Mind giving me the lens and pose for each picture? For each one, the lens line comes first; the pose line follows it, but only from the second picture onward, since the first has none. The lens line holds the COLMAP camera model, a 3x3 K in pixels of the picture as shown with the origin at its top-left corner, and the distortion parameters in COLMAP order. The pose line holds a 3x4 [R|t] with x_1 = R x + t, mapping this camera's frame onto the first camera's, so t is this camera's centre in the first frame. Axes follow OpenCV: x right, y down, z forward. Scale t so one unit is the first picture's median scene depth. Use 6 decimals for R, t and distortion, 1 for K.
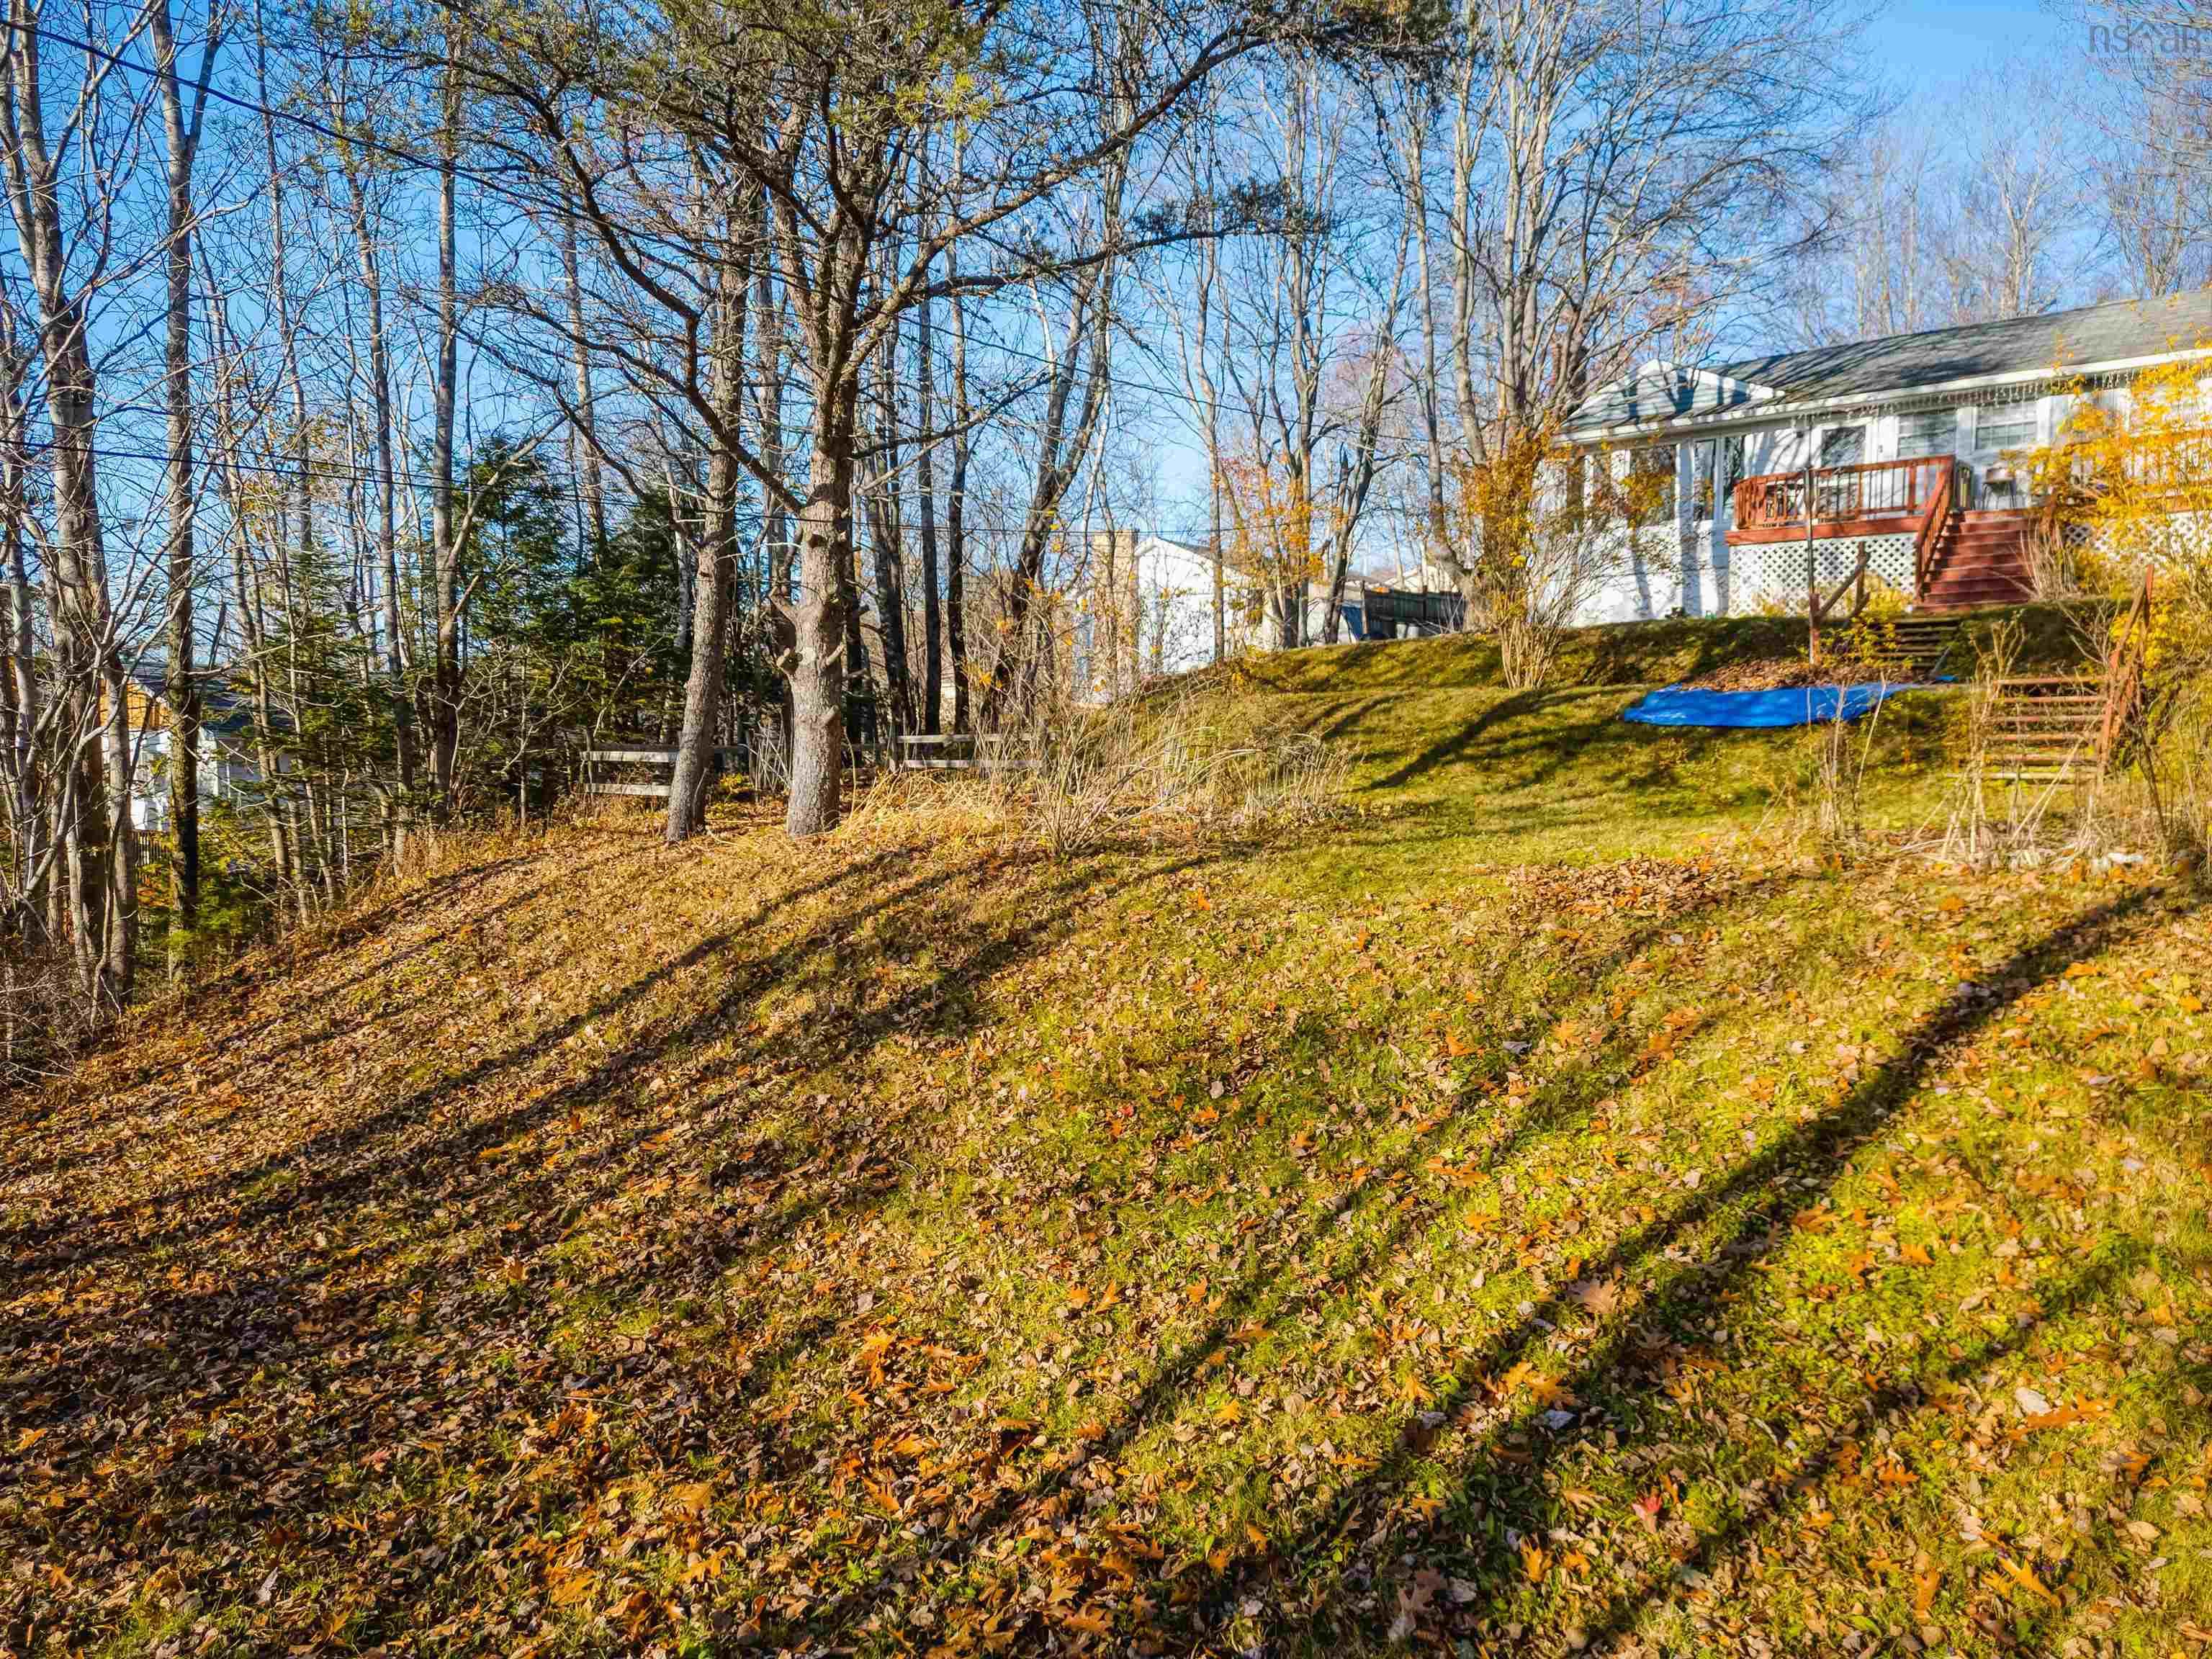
lens RADIAL K [[1545.6, 0, 1095.3], [0, 1545.6, 821.5], [0, 0, 1]] dist [0.102625, -0.098708]
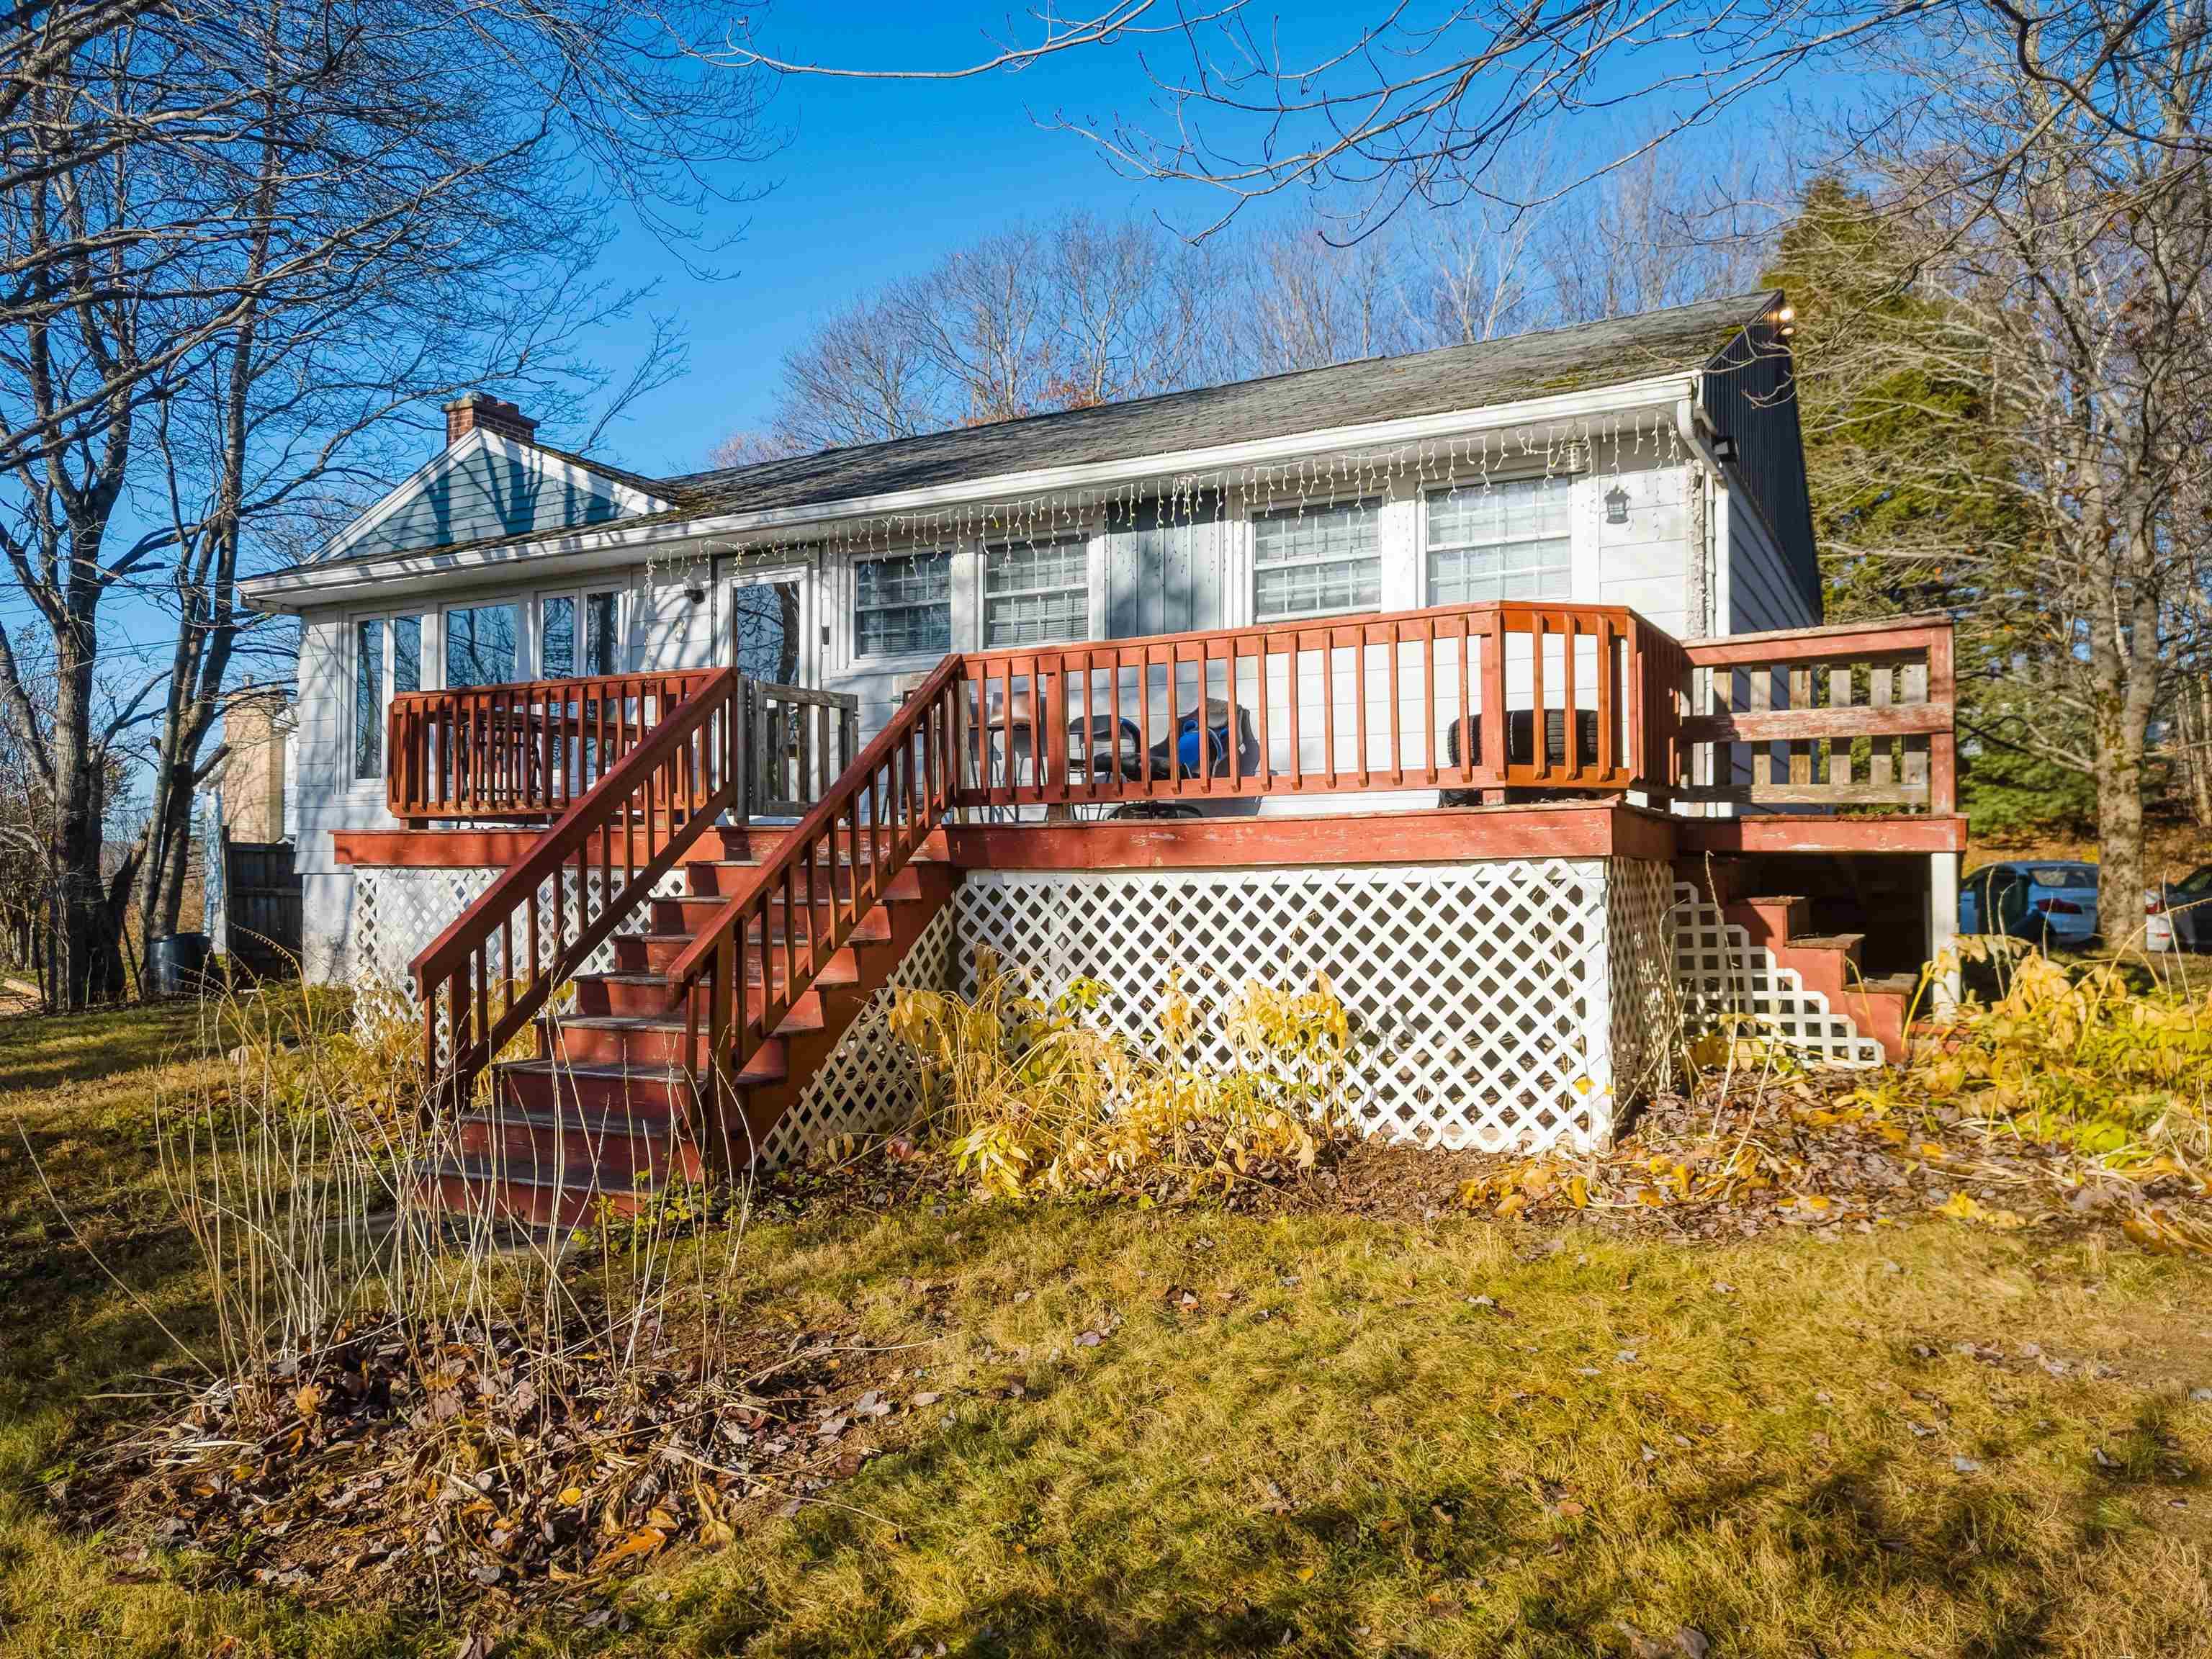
lens RADIAL K [[1545.6, 0, 1095.3], [0, 1545.6, 821.5], [0, 0, 1]] dist [0.102625, -0.098708]
pose [[0.981750, 0.001480, 0.190171, 0.489375], [0.013414, 0.996940, -0.077007, -0.148420], [-0.189703, 0.078152, 0.978726, 0.557722]]
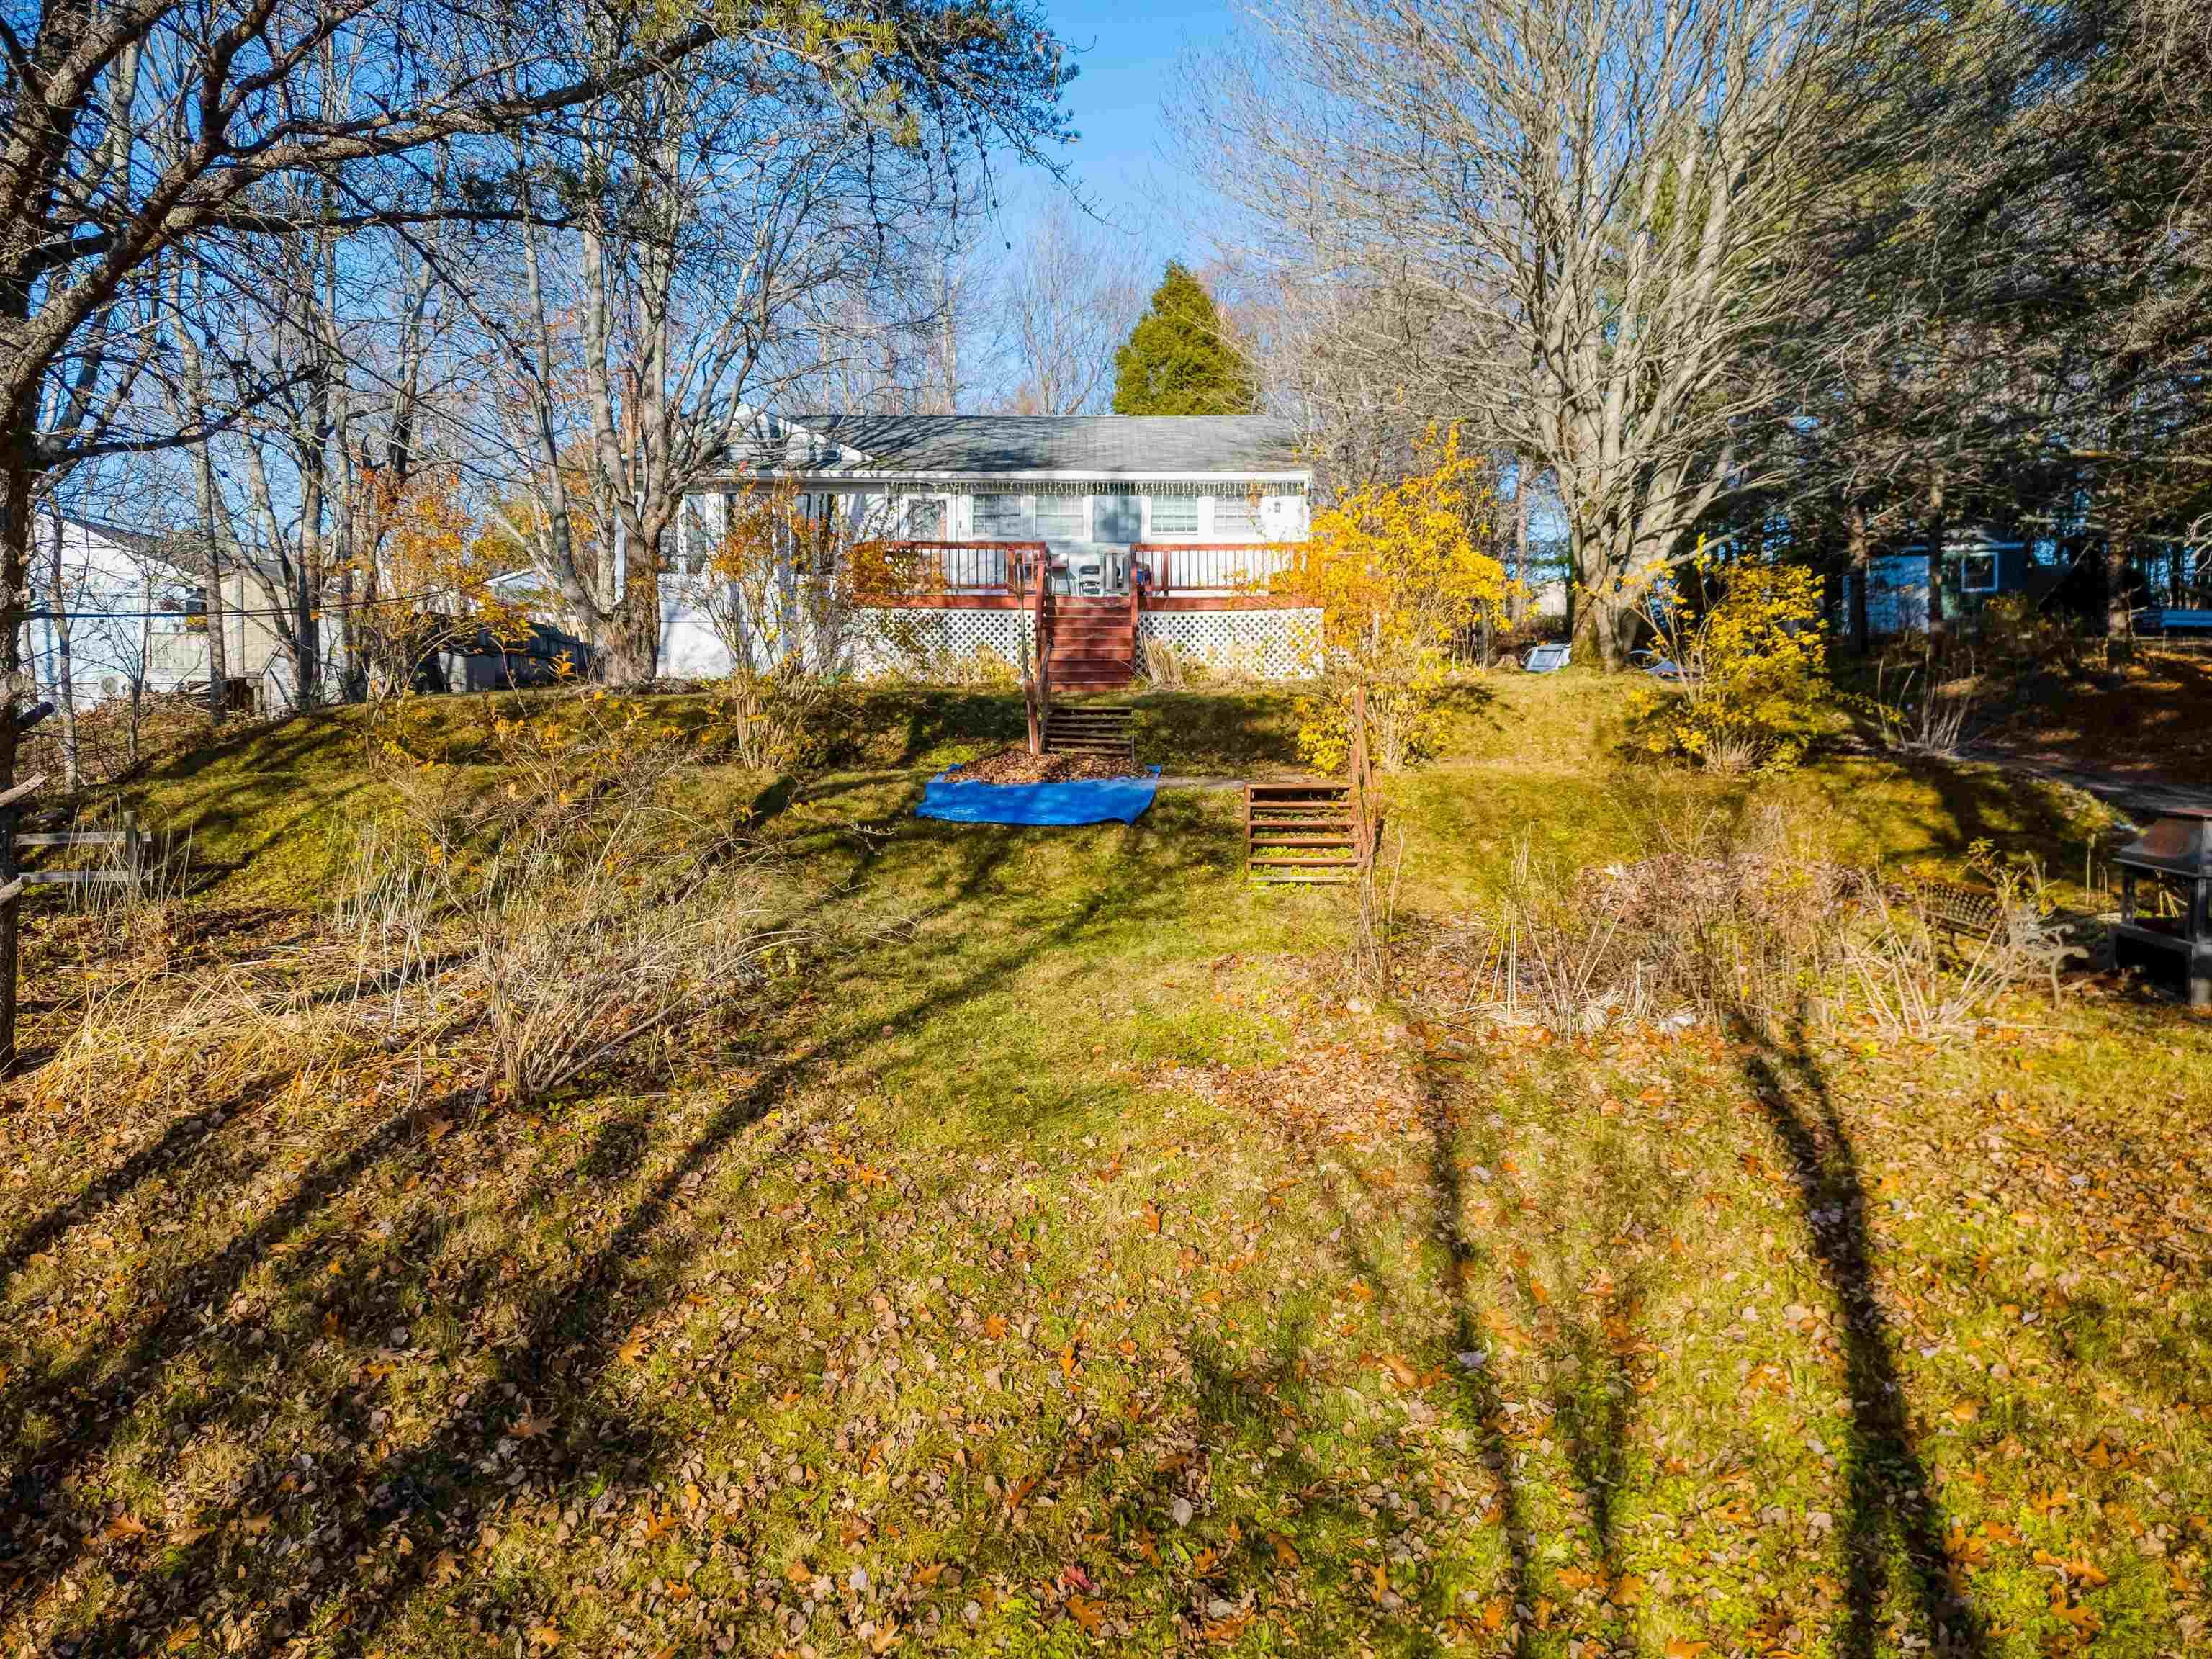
lens RADIAL K [[1545.6, 0, 1095.3], [0, 1545.6, 821.5], [0, 0, 1]] dist [0.102625, -0.098708]
pose [[0.768916, -0.034597, 0.638412, -0.115679], [0.031893, 0.999367, 0.015746, -0.046452], [-0.638553, 0.008253, 0.769533, 0.126188]]
